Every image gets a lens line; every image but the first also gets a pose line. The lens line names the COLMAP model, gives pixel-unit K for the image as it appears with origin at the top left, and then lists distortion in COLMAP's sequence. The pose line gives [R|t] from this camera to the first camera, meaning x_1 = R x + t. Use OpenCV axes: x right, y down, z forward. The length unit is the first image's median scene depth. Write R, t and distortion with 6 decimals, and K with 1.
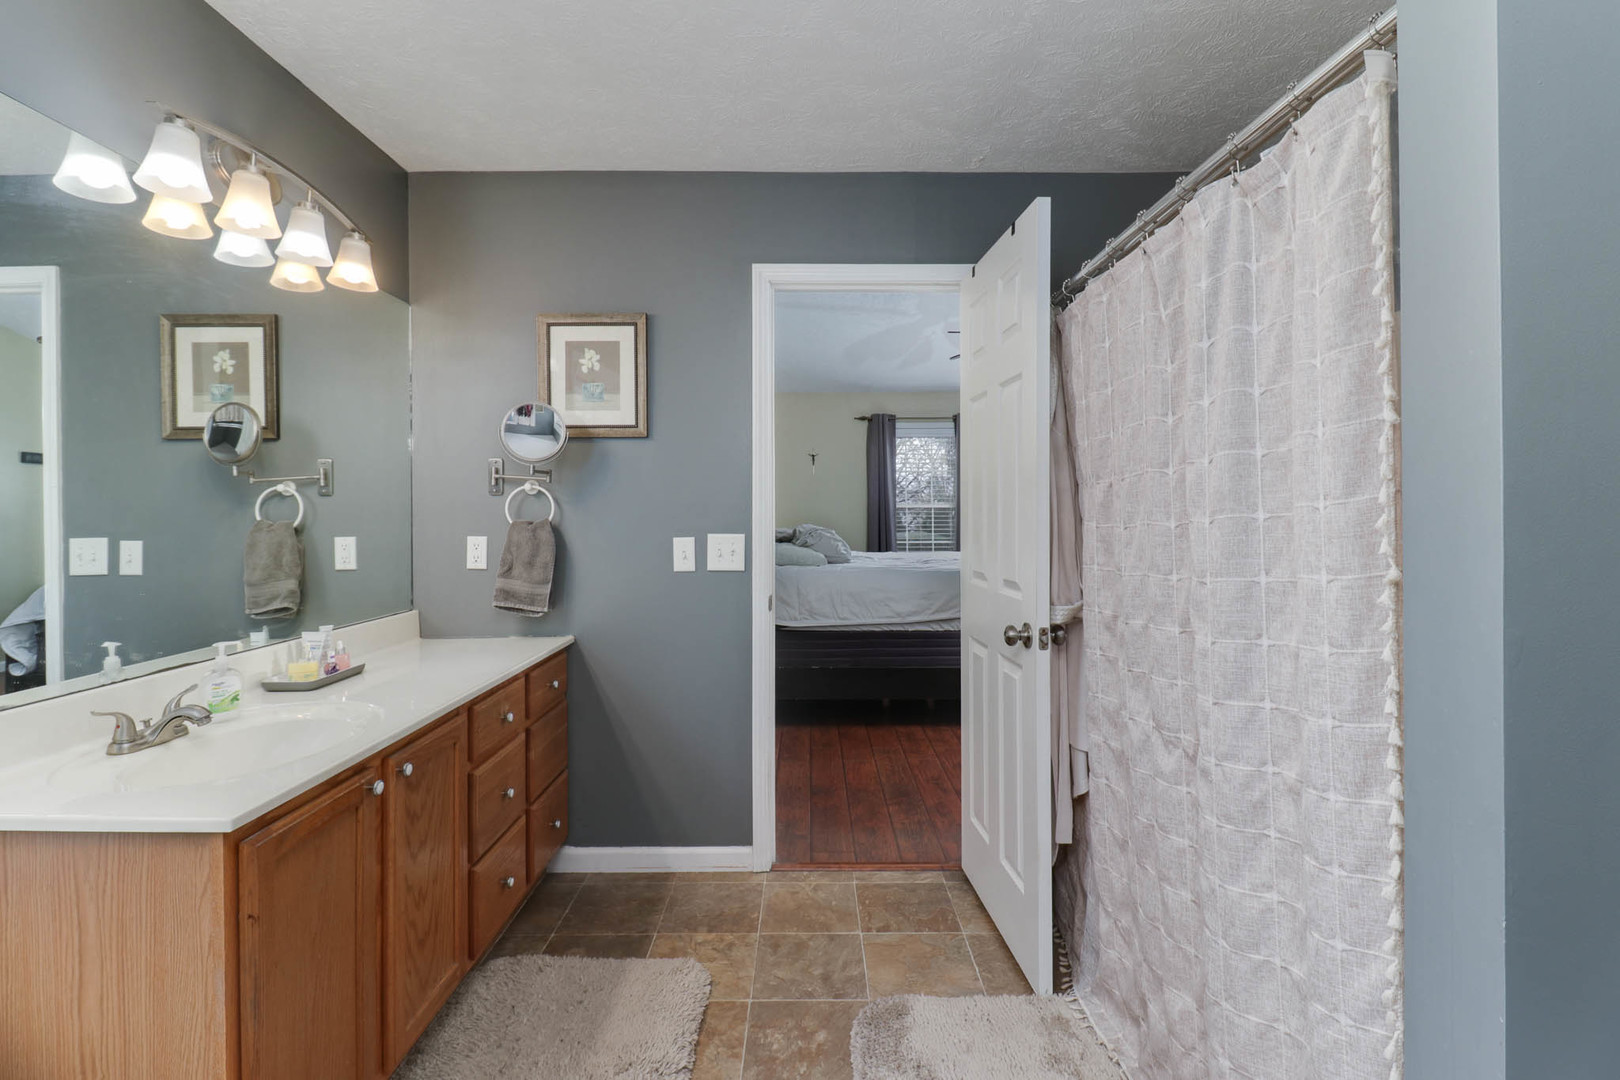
lens RADIAL K [[758.0, 0, 808.6], [0, 758.0, 530.5], [0, 0, 1]] dist [-0.001340, -0.000149]
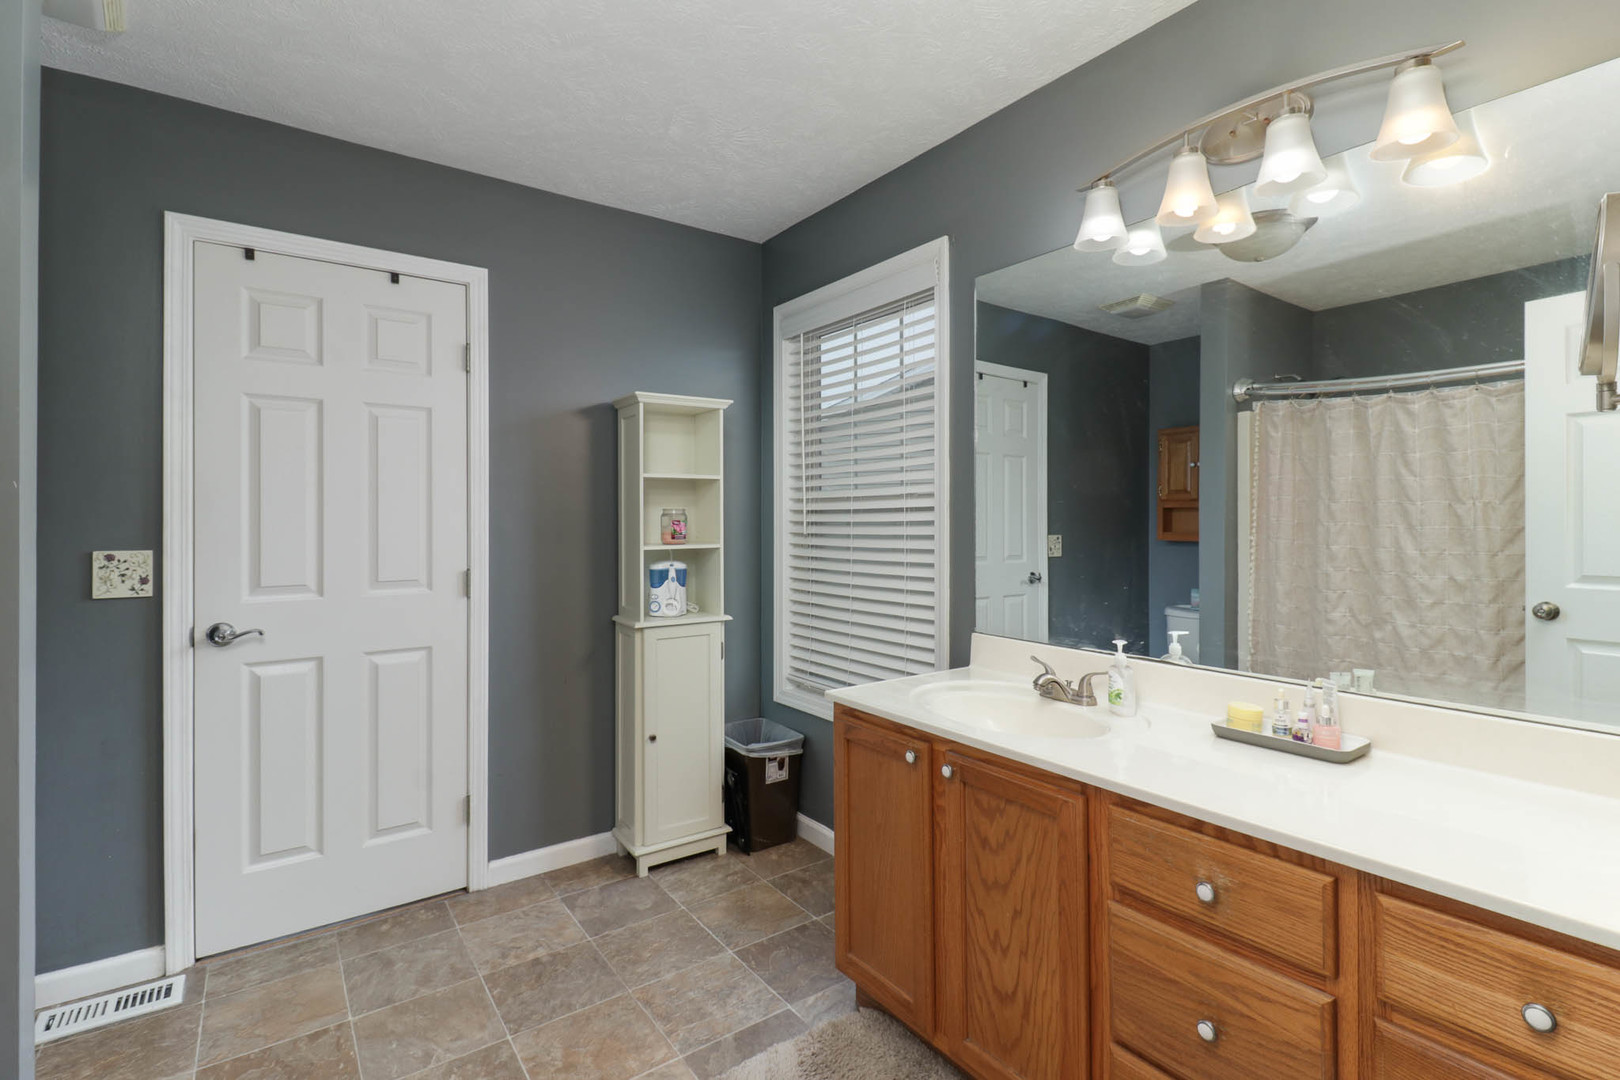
lens RADIAL K [[758.0, 0, 808.9], [0, 758.0, 522.9], [0, 0, 1]] dist [-0.001340, -0.000149]
pose [[-0.812993, 0.026608, -0.581666, 0.130053], [0.016994, 0.999614, 0.021975, -0.028110], [0.582026, 0.007981, -0.813131, 1.986921]]
